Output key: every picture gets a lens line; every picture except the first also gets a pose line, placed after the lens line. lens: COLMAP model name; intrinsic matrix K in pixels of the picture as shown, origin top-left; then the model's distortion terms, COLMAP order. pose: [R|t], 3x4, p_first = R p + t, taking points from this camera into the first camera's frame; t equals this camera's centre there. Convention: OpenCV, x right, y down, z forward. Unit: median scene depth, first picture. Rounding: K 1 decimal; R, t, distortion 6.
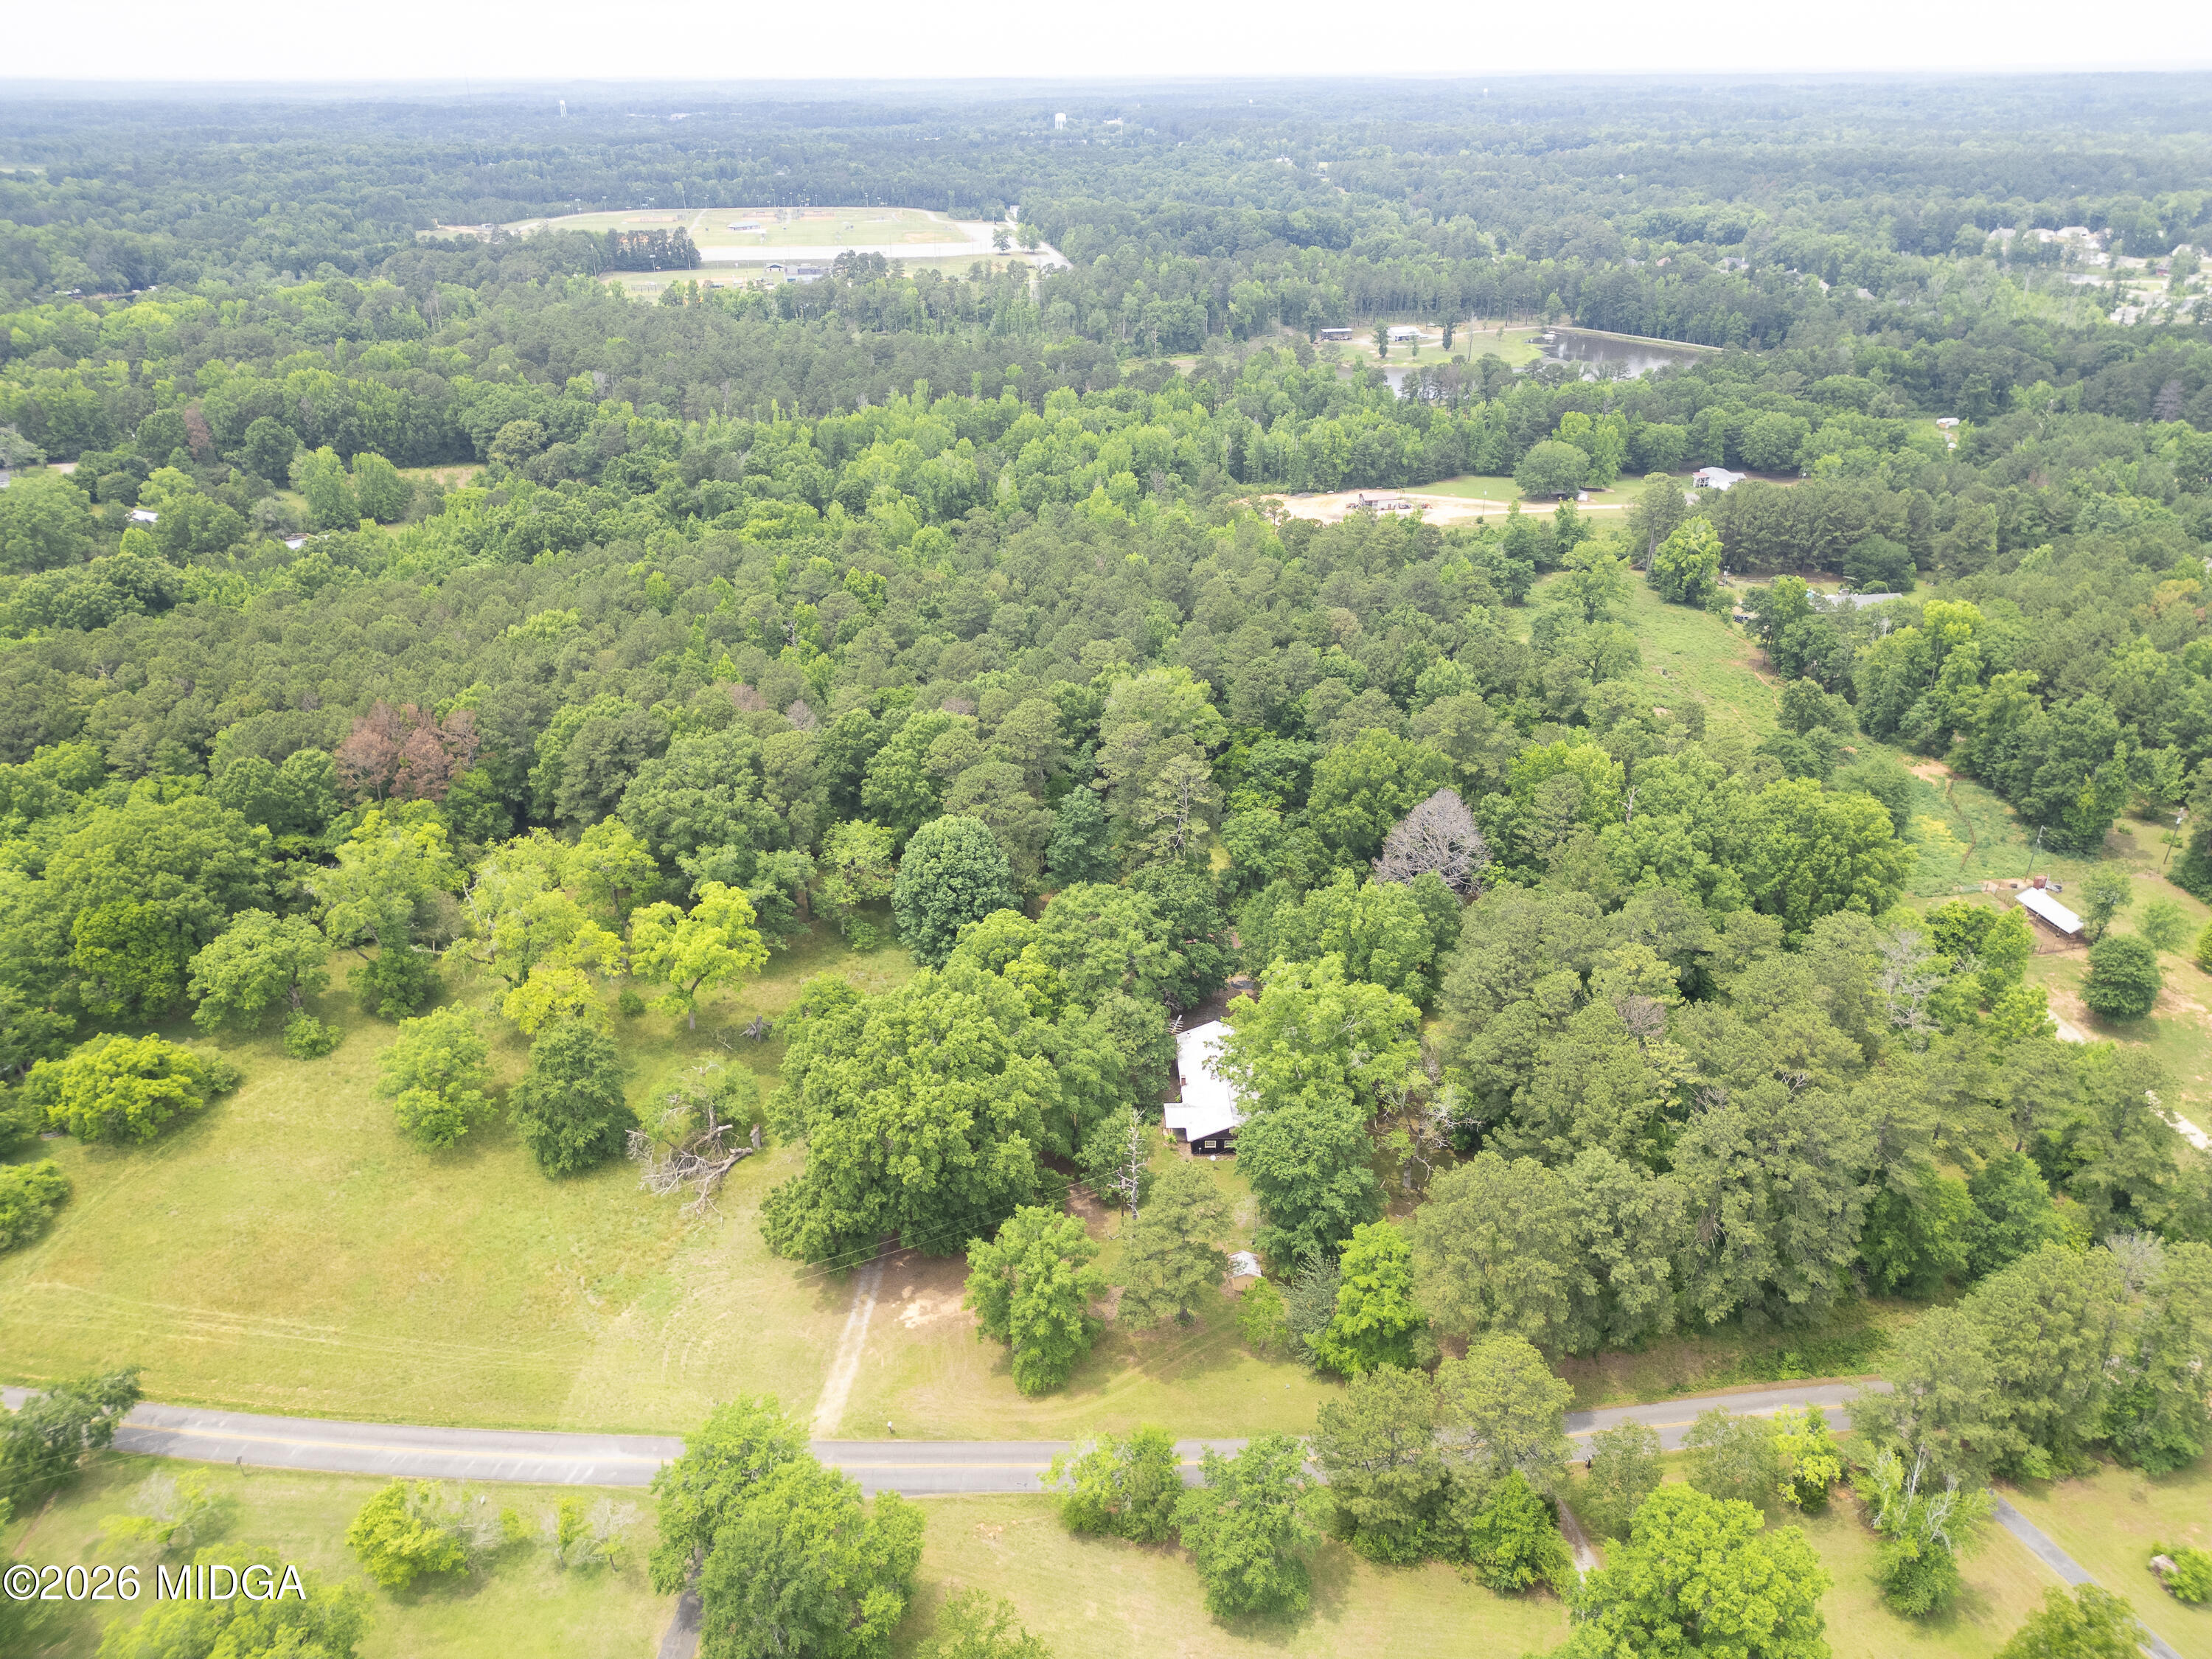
lens RADIAL K [[1541.1, 0, 1097.3], [0, 1541.1, 830.4], [0, 0, 1]] dist [0.071409, -0.066265]
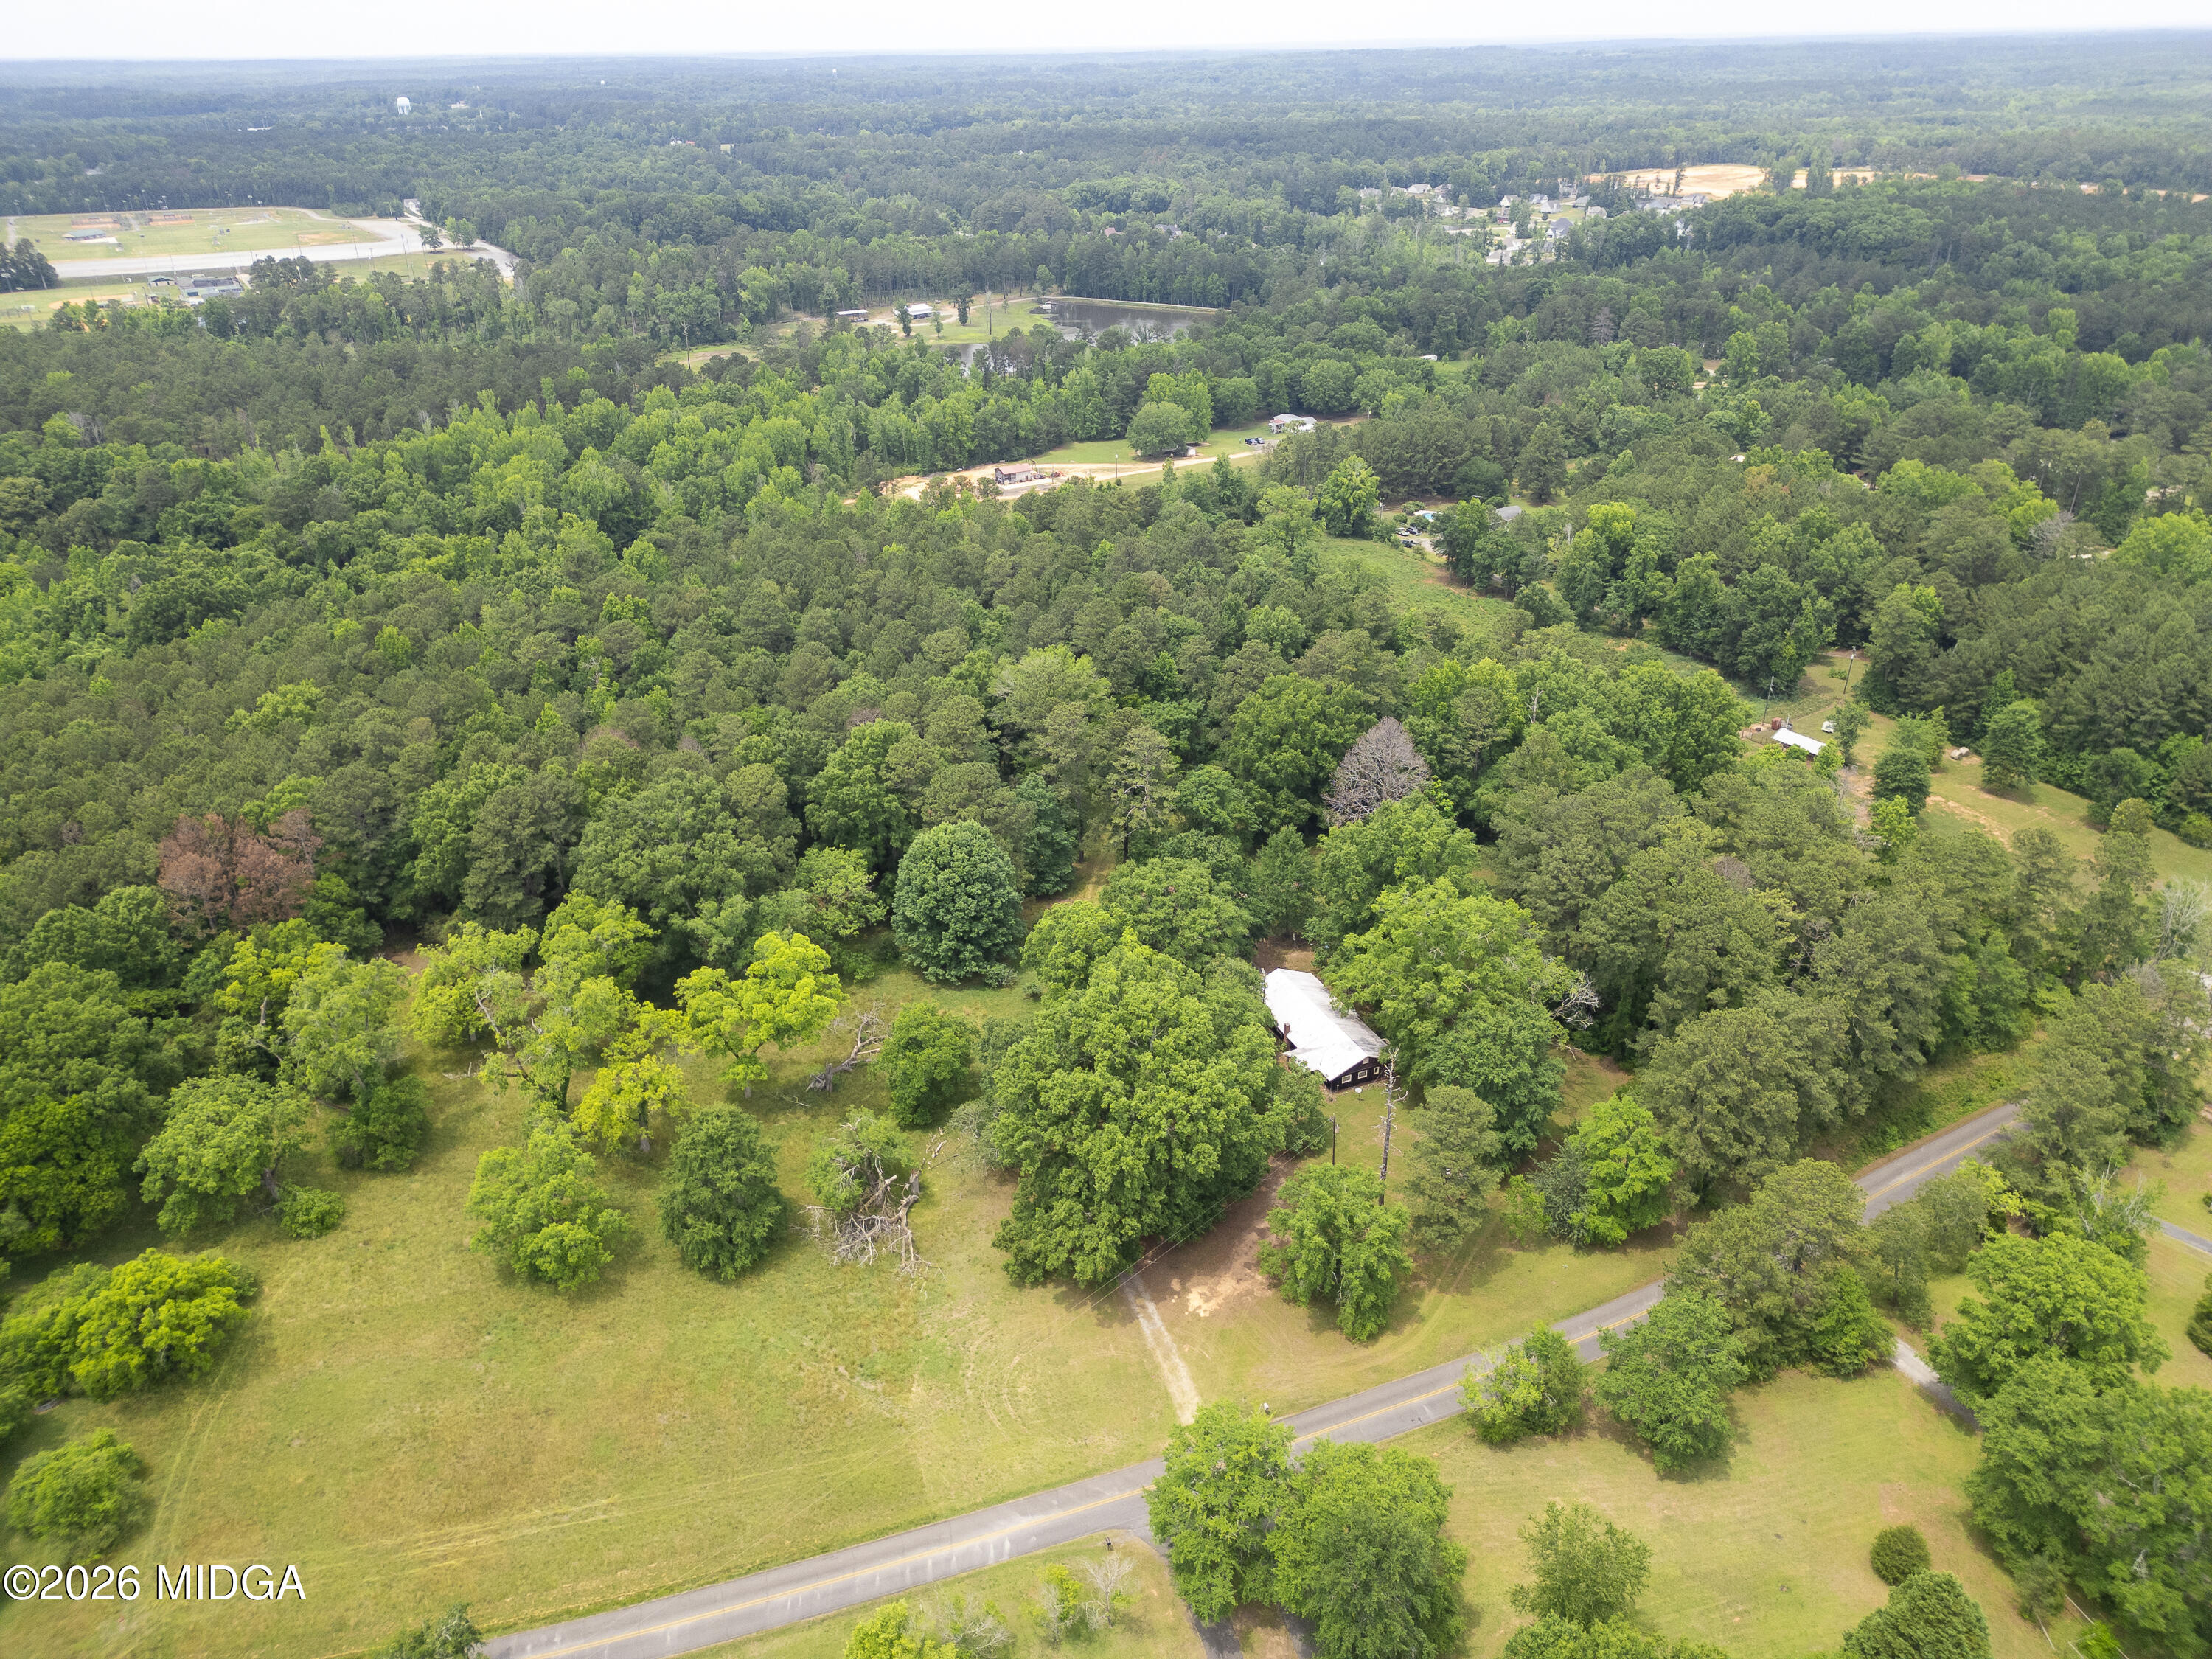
lens RADIAL K [[1541.1, 0, 1097.3], [0, 1541.1, 830.4], [0, 0, 1]] dist [0.071409, -0.066265]
pose [[0.927109, -0.177192, 0.330260, -0.284142], [0.173856, 0.983964, 0.039868, -0.023706], [-0.332028, 0.020455, 0.943048, 0.048012]]
